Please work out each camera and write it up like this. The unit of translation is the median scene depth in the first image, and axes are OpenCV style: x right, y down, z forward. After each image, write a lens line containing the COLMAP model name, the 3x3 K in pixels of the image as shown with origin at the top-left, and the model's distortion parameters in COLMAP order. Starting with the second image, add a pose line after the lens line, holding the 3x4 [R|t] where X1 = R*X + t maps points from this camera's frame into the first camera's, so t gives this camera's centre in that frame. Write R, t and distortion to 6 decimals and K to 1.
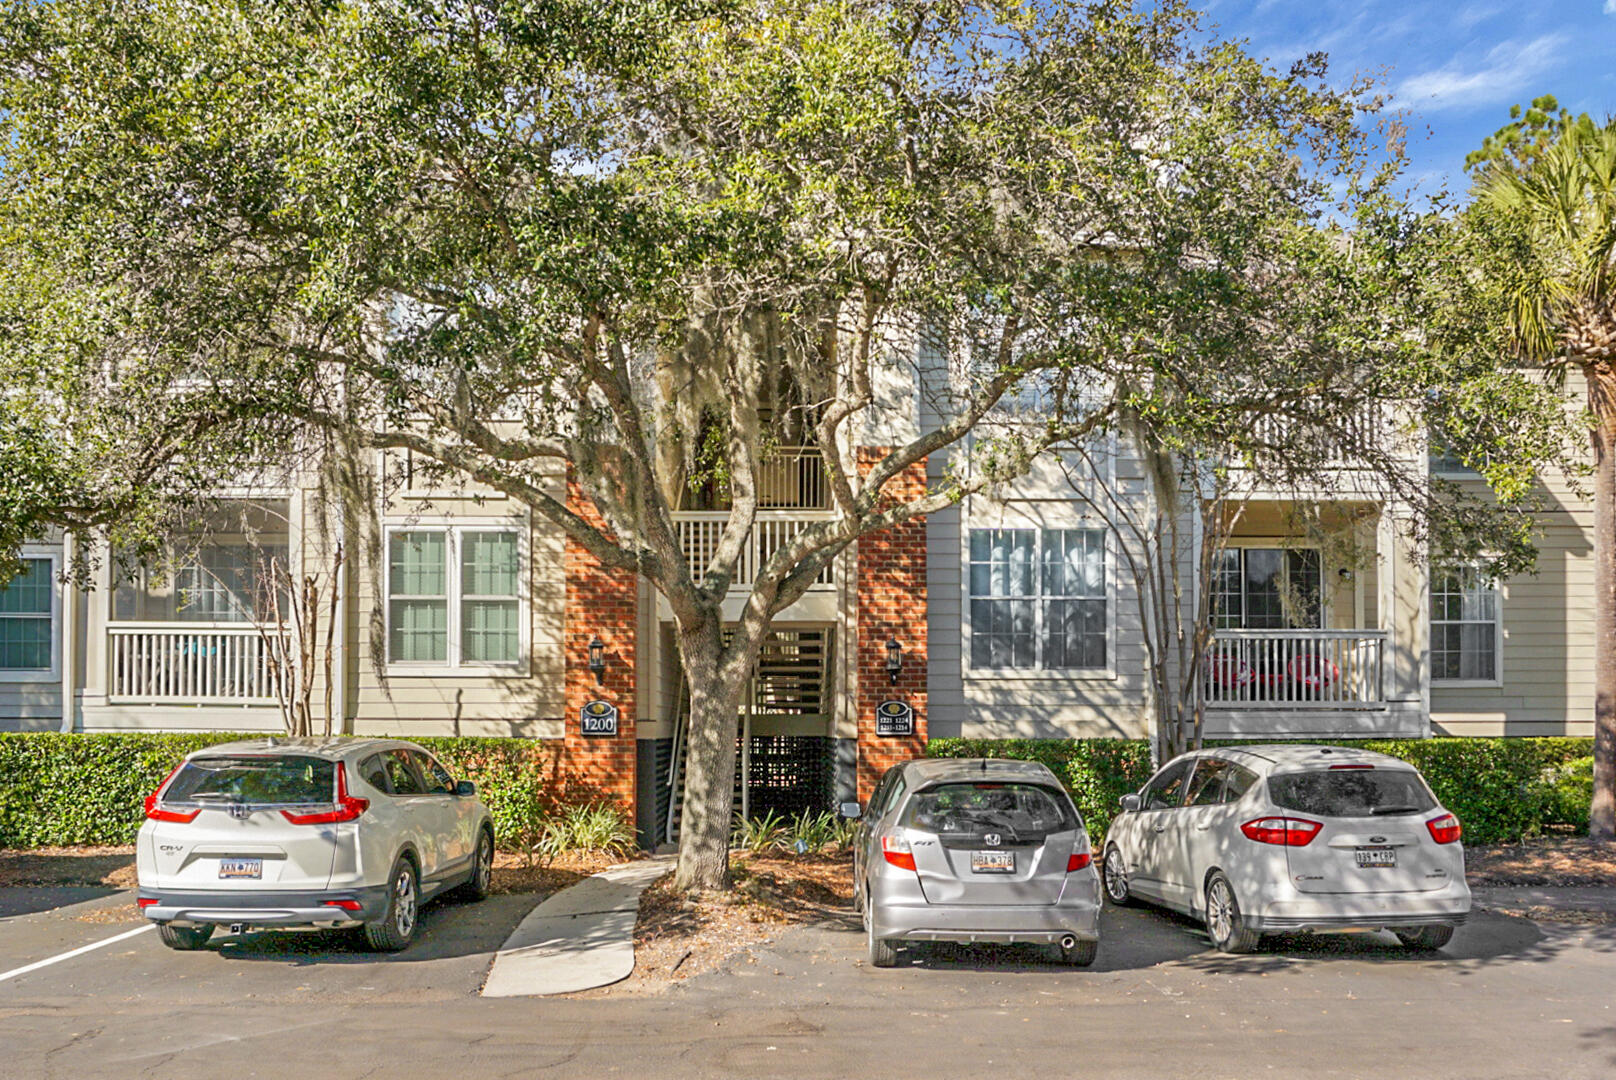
lens RADIAL K [[1329.8, 0, 817.2], [0, 1329.8, 609.7], [0, 0, 1]] dist [-0.045117, 0.005121]
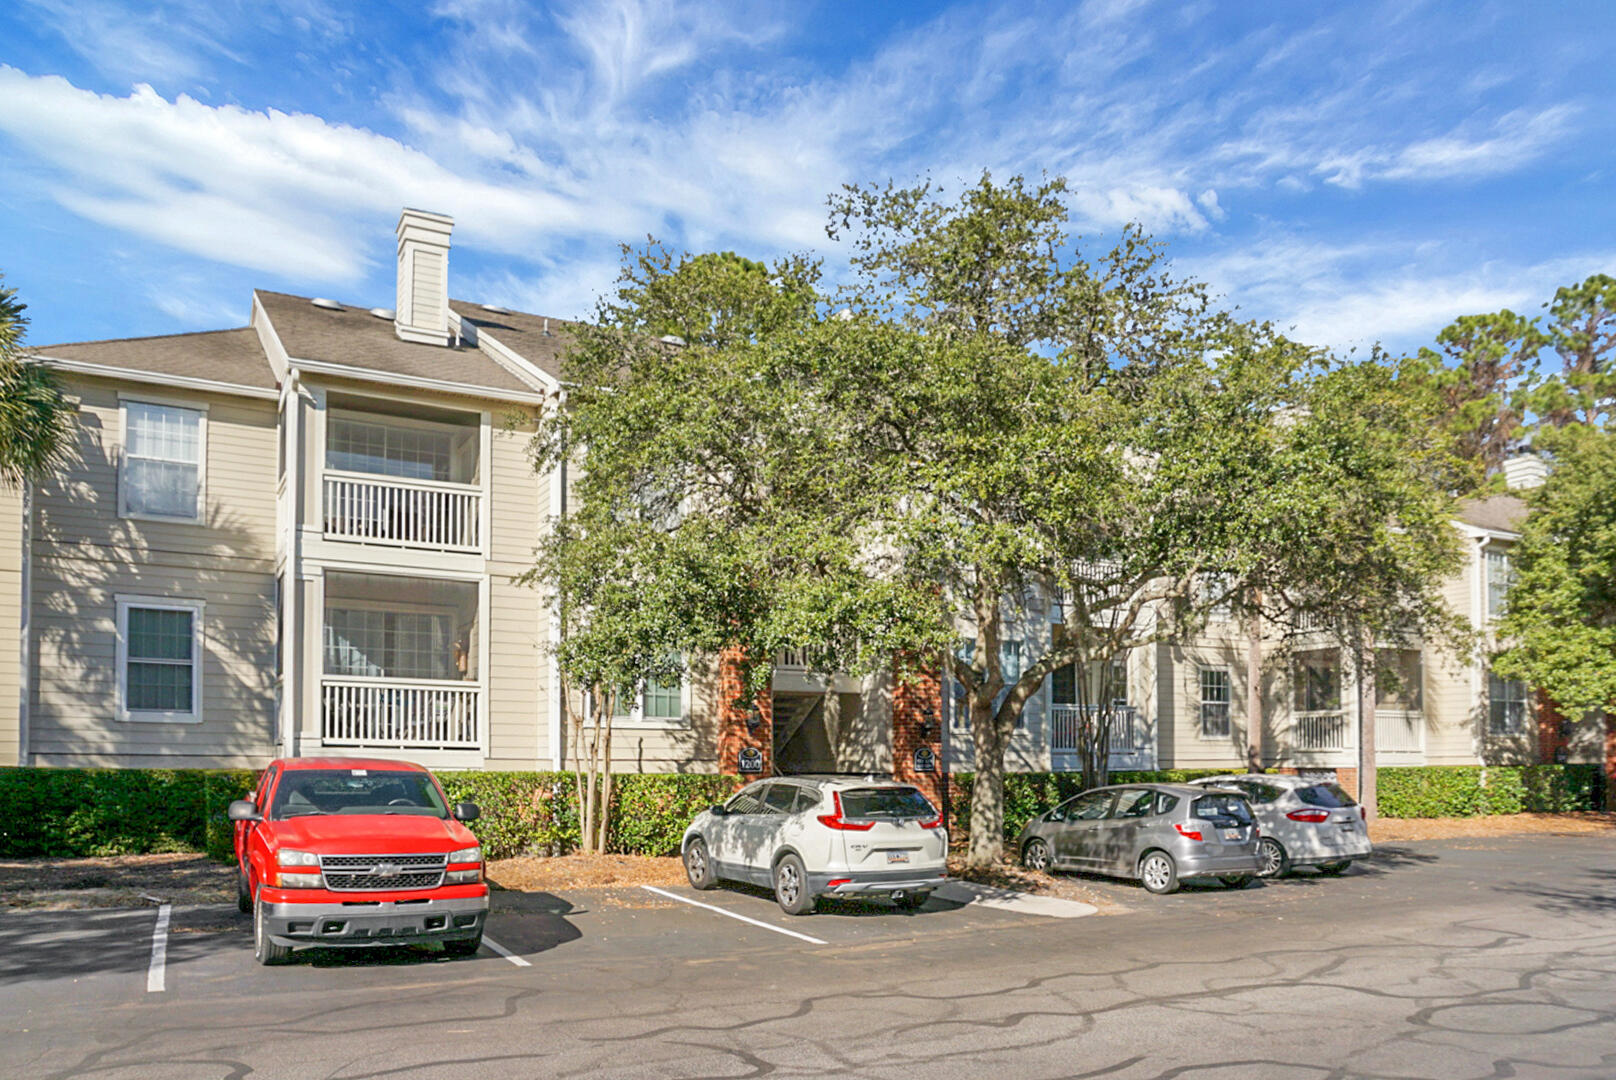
lens RADIAL K [[1138.2, 0, 810.8], [0, 1138.2, 541.6], [0, 0, 1]] dist [-0.072293, 0.003882]
pose [[0.890087, 0.086385, 0.447529, -0.652640], [-0.040482, 0.992978, -0.111157, -0.017658], [-0.453989, 0.080823, 0.887334, -0.127220]]
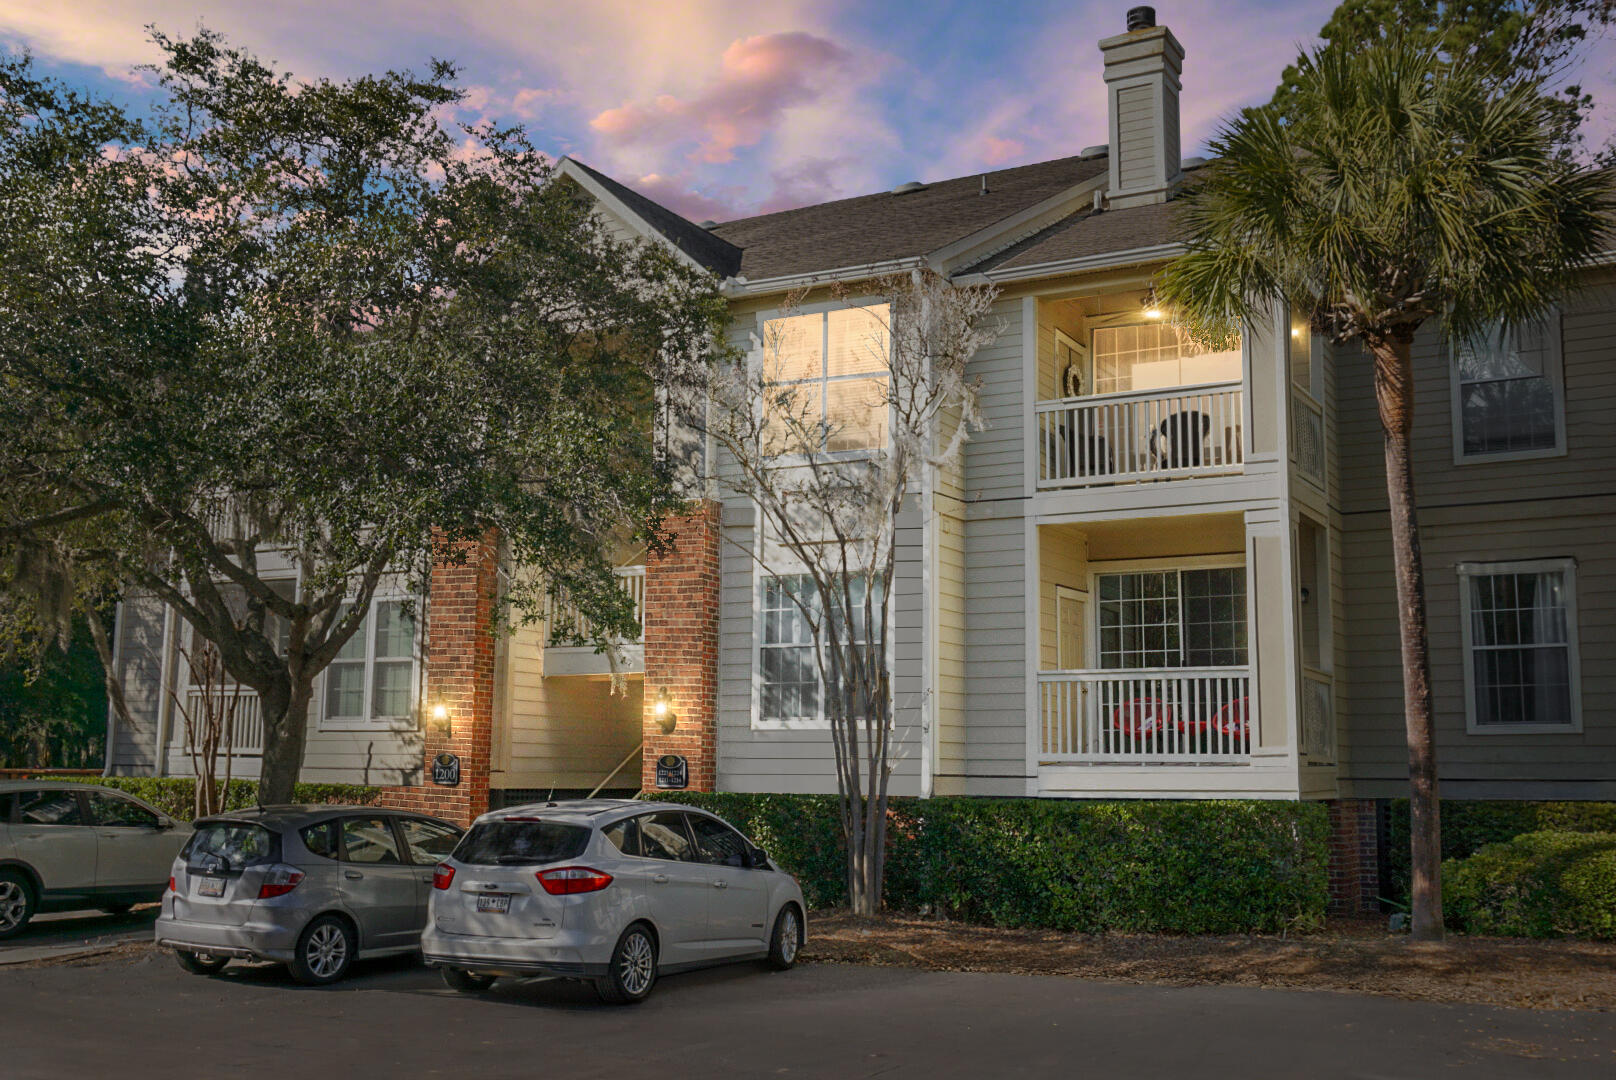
lens RADIAL K [[1634.8, 0, 807.3], [0, 1634.8, 535.5], [0, 0, 1]] dist [-0.047791, 0.000000]
pose [[0.873401, -0.063573, -0.482834, 0.732892], [0.035483, 0.997115, -0.067102, -0.008670], [0.485707, 0.041475, 0.873137, -0.034132]]
